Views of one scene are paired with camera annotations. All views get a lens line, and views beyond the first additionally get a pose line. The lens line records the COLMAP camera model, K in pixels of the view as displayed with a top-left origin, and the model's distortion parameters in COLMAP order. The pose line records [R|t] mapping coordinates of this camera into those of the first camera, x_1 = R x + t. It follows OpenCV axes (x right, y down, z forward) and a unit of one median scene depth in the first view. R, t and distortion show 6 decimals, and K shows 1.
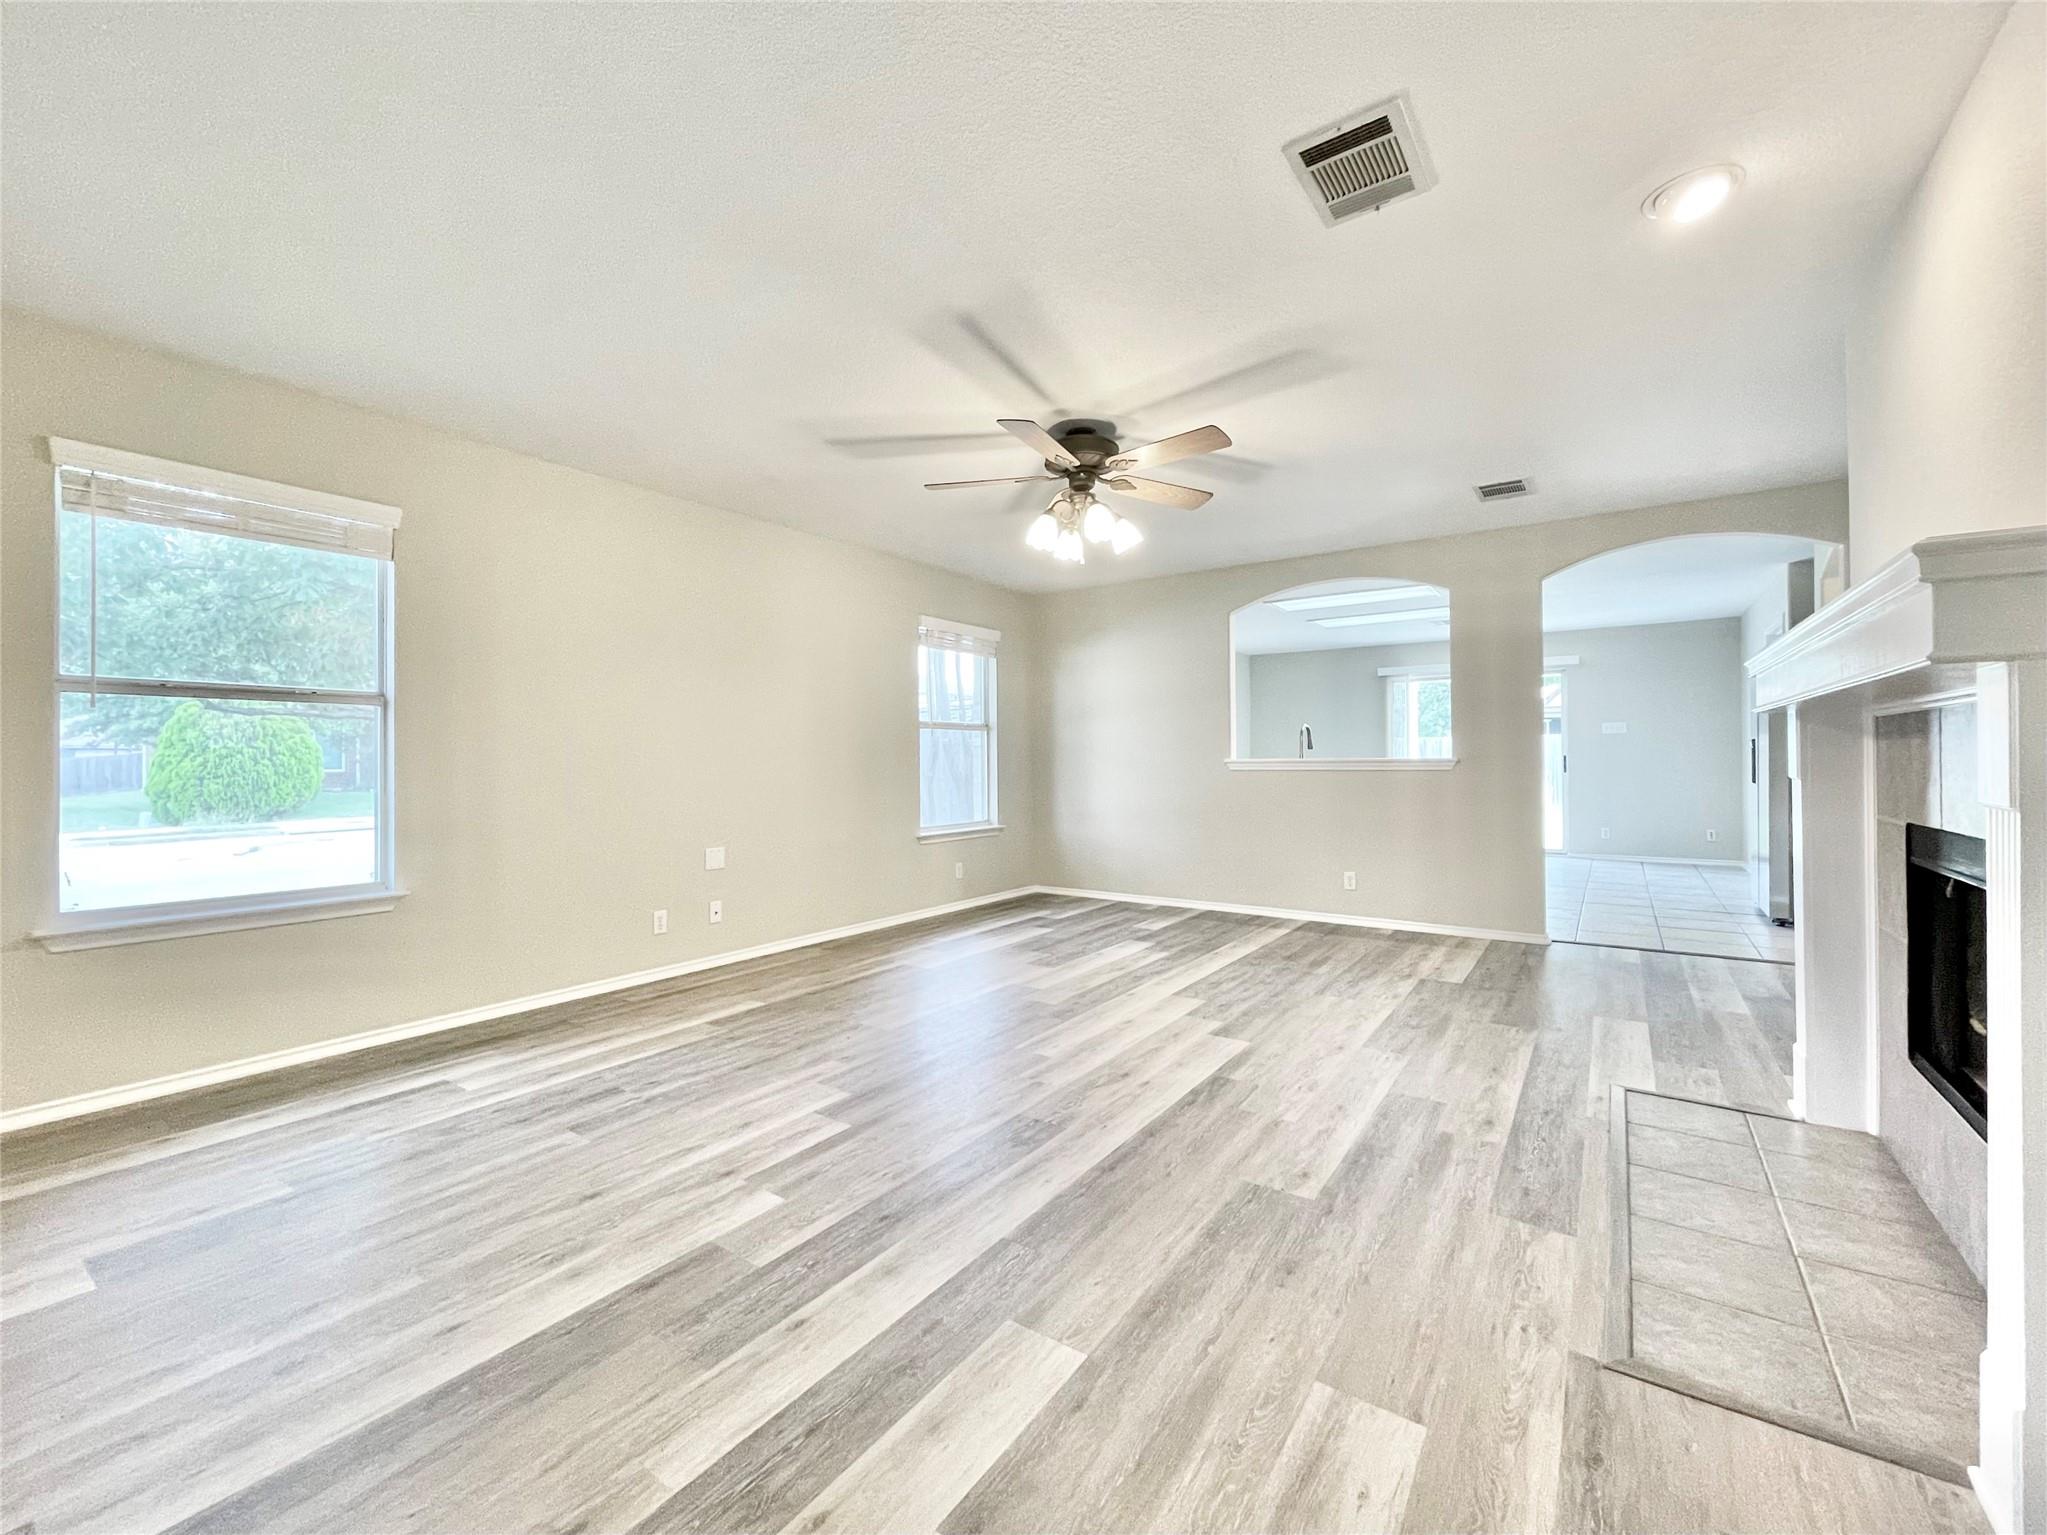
lens RADIAL K [[829.0, 0, 1017.3], [0, 829.0, 760.1], [0, 0, 1]] dist [-0.002404, 0.000586]
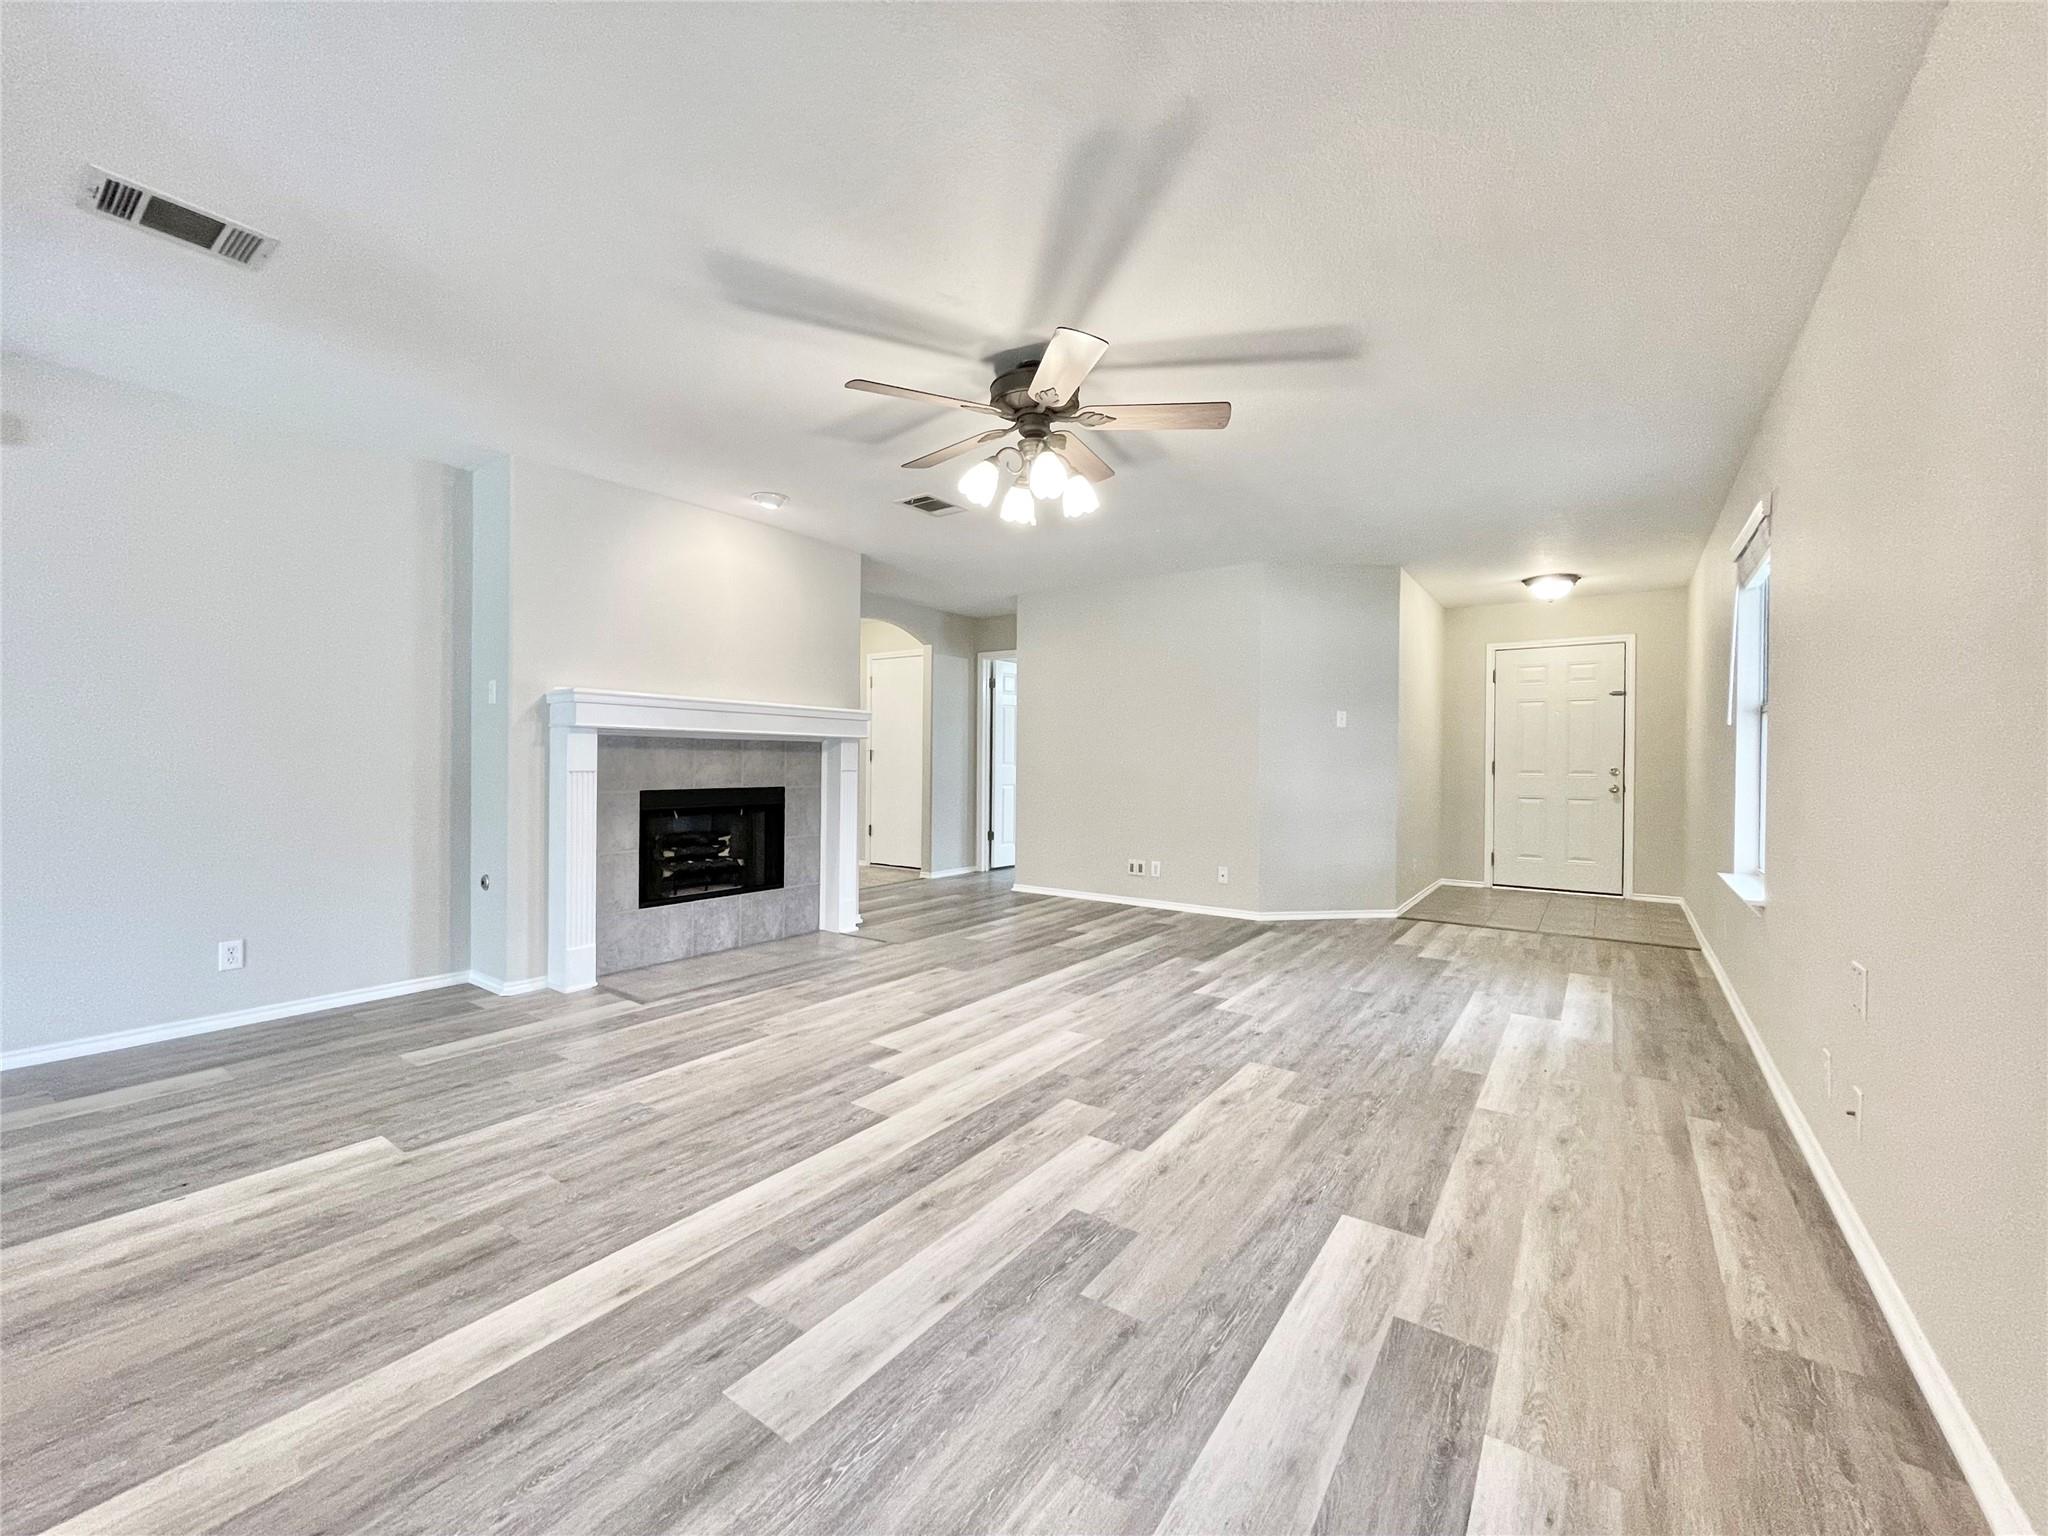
lens RADIAL K [[829.5, 0, 1017.2], [0, 829.5, 761.5], [0, 0, 1]] dist [-0.002404, 0.000586]
pose [[-0.999986, -0.001247, 0.005197, 0.120334], [-0.001244, 0.999999, 0.000699, 0.002208], [-0.005198, 0.000692, -0.999986, 2.463978]]
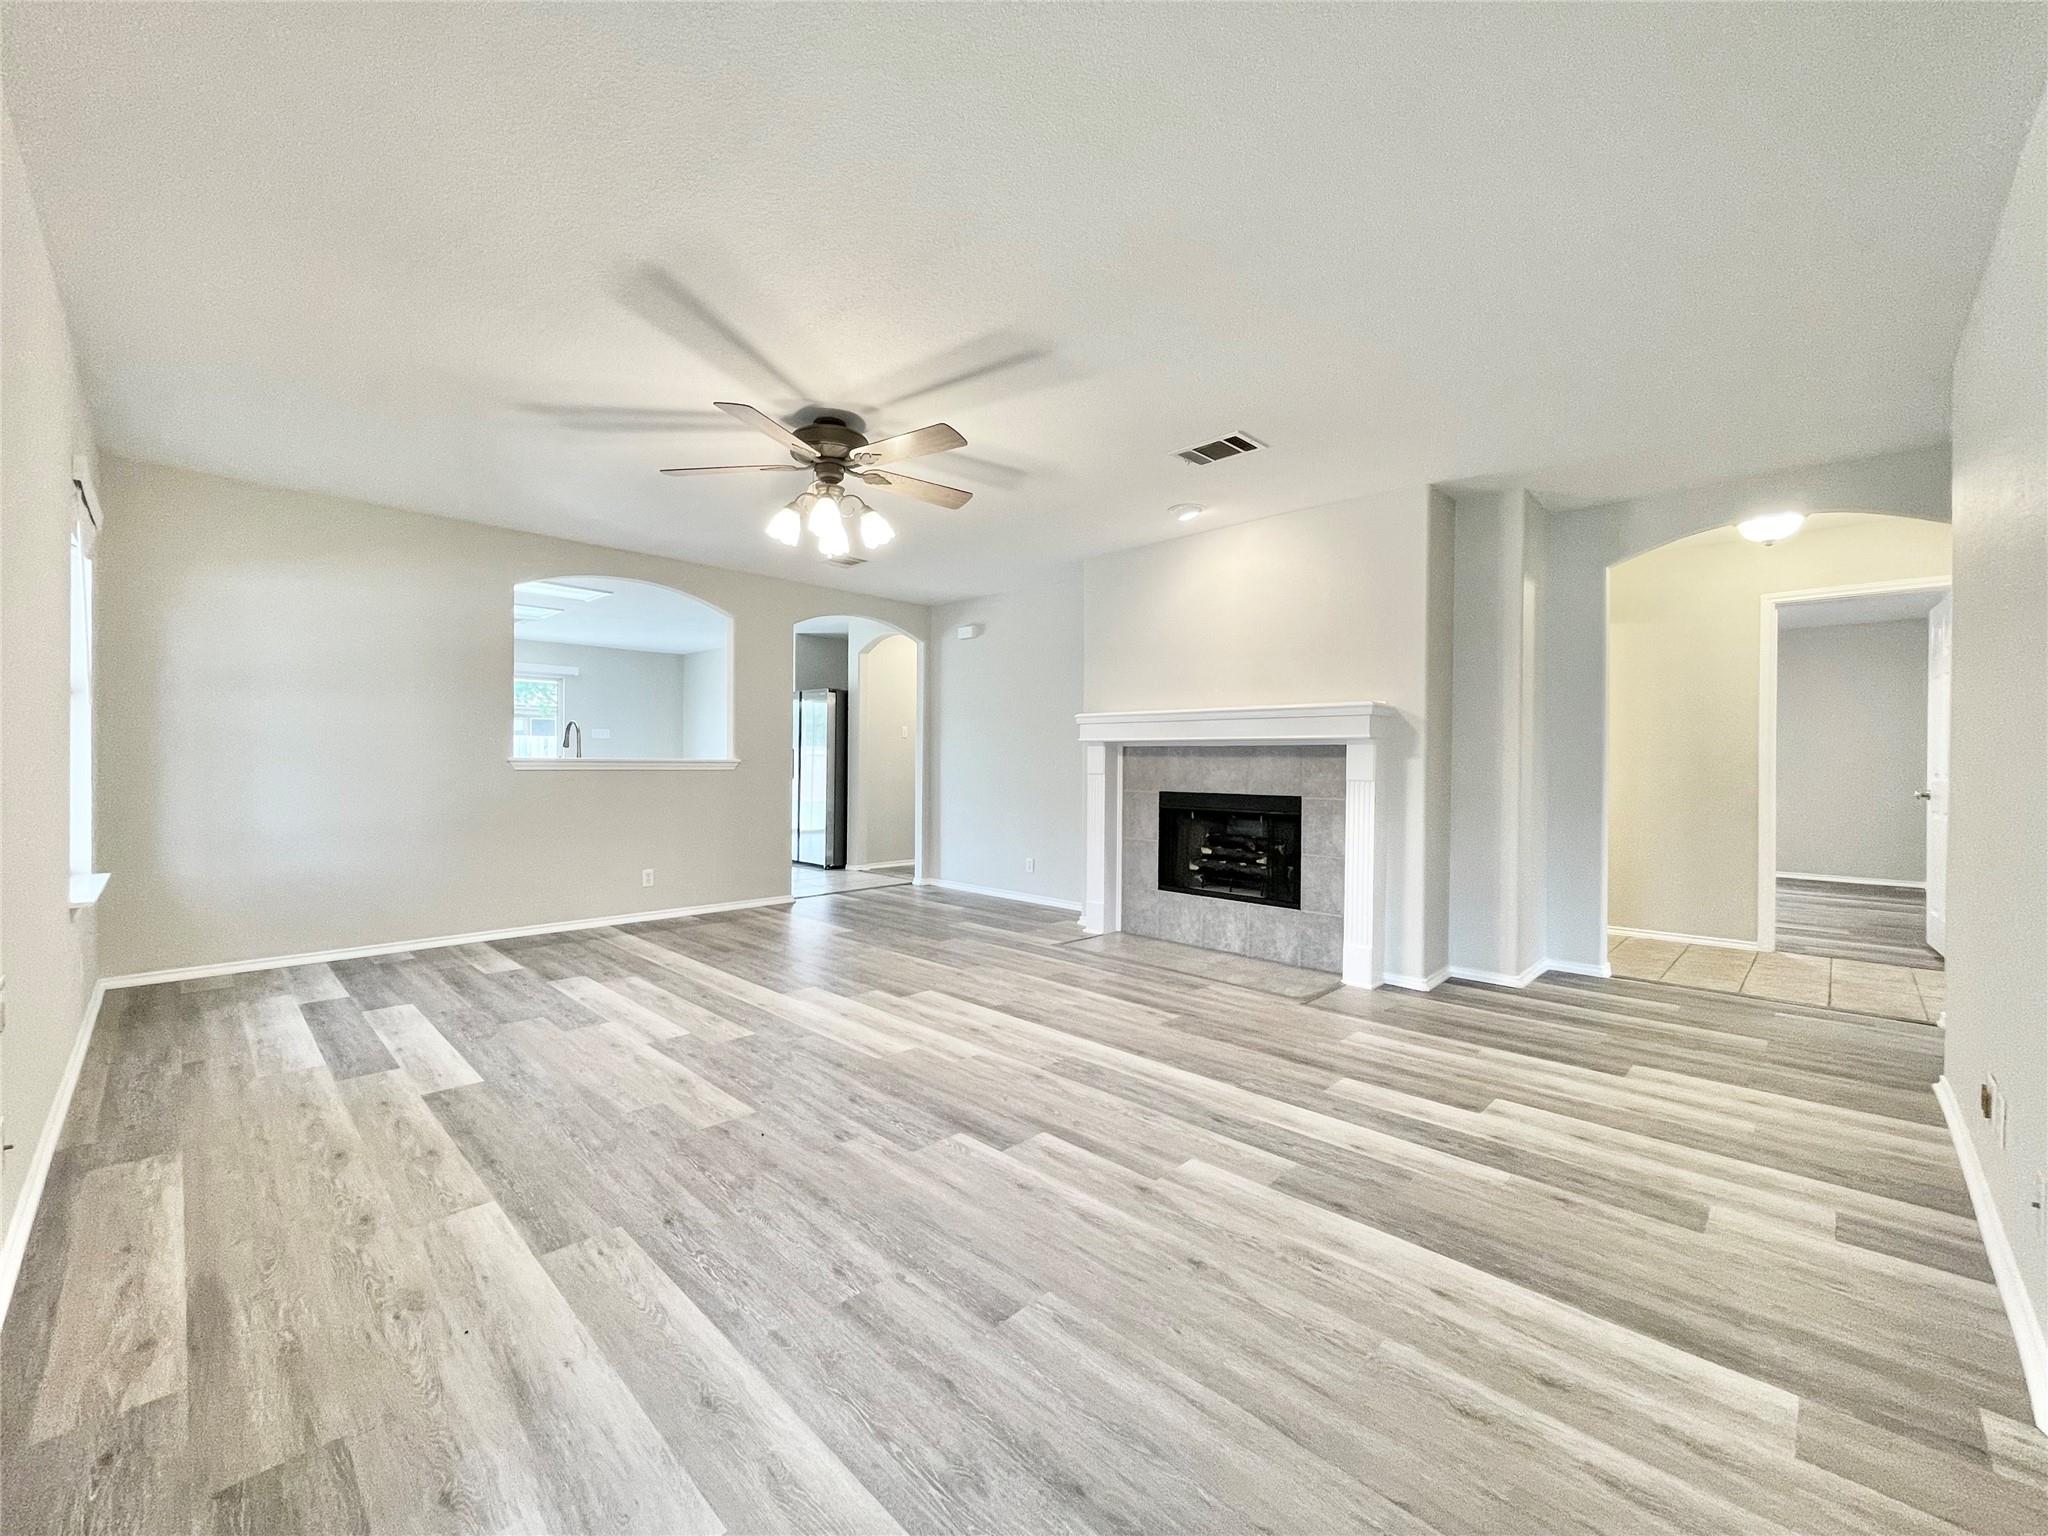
lens RADIAL K [[829.5, 0, 1004.4], [0, 829.5, 760.8], [0, 0, 1]] dist [-0.002404, 0.000586]
pose [[0.171126, 0.009251, 0.985206, -1.125812], [-0.010796, 0.999913, -0.007513, 0.009892], [-0.985190, -0.009351, 0.171211, 0.846259]]
